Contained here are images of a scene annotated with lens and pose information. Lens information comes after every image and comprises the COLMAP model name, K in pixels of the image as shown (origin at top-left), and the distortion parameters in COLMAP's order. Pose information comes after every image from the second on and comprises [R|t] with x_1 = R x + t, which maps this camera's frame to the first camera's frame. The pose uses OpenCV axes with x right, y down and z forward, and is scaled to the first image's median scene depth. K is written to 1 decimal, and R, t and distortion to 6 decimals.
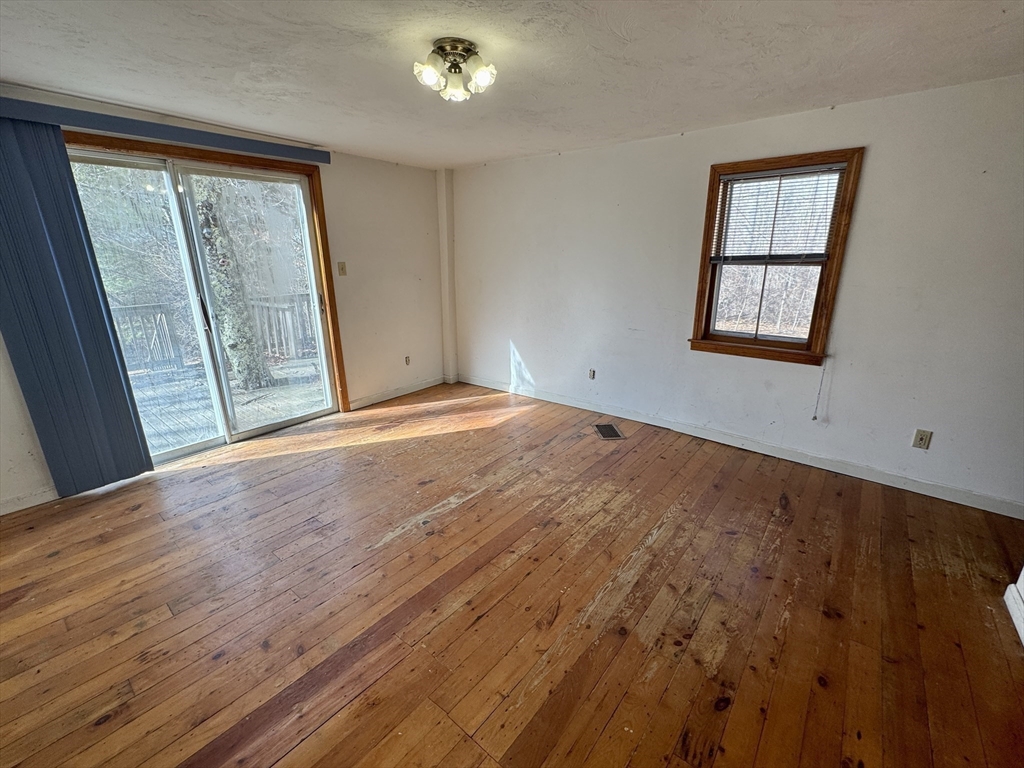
lens RADIAL K [[435.7, 0, 510.7], [0, 435.7, 384.3], [0, 0, 1]] dist [-0.004734, -0.000069]
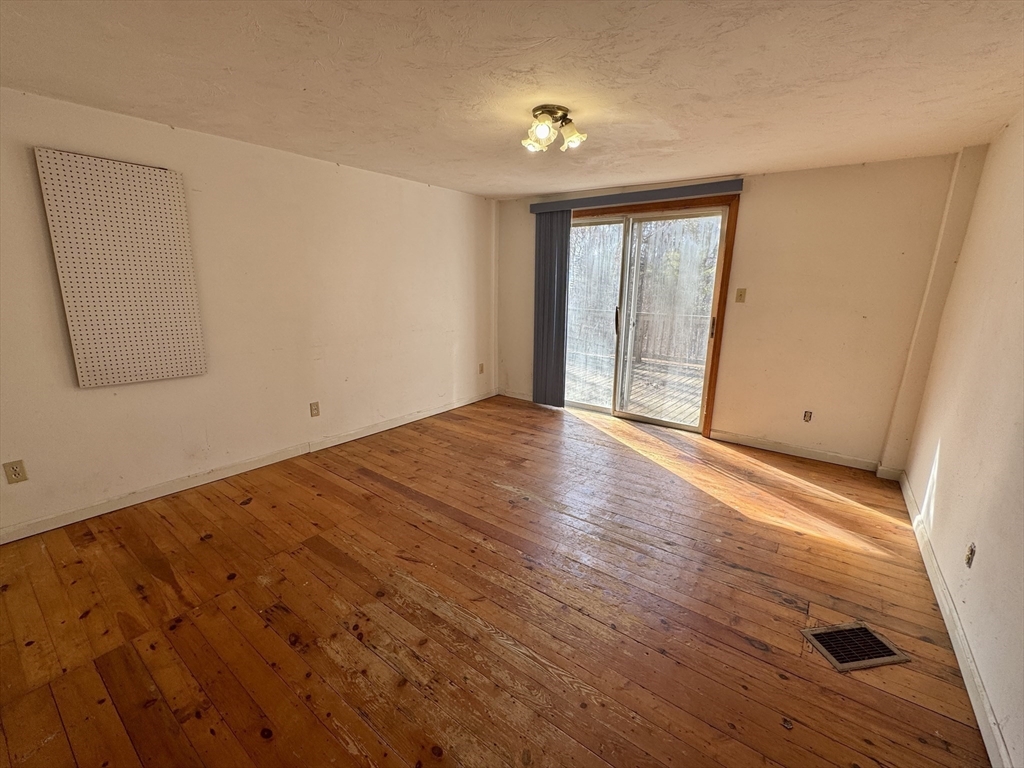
lens RADIAL K [[435.7, 0, 510.2], [0, 435.7, 383.6], [0, 0, 1]] dist [-0.004734, -0.000069]
pose [[0.042073, 0.248387, -0.967747, 0.674445], [-0.291292, 0.929573, 0.225925, -0.182471], [0.955708, 0.272392, 0.111463, 0.547966]]
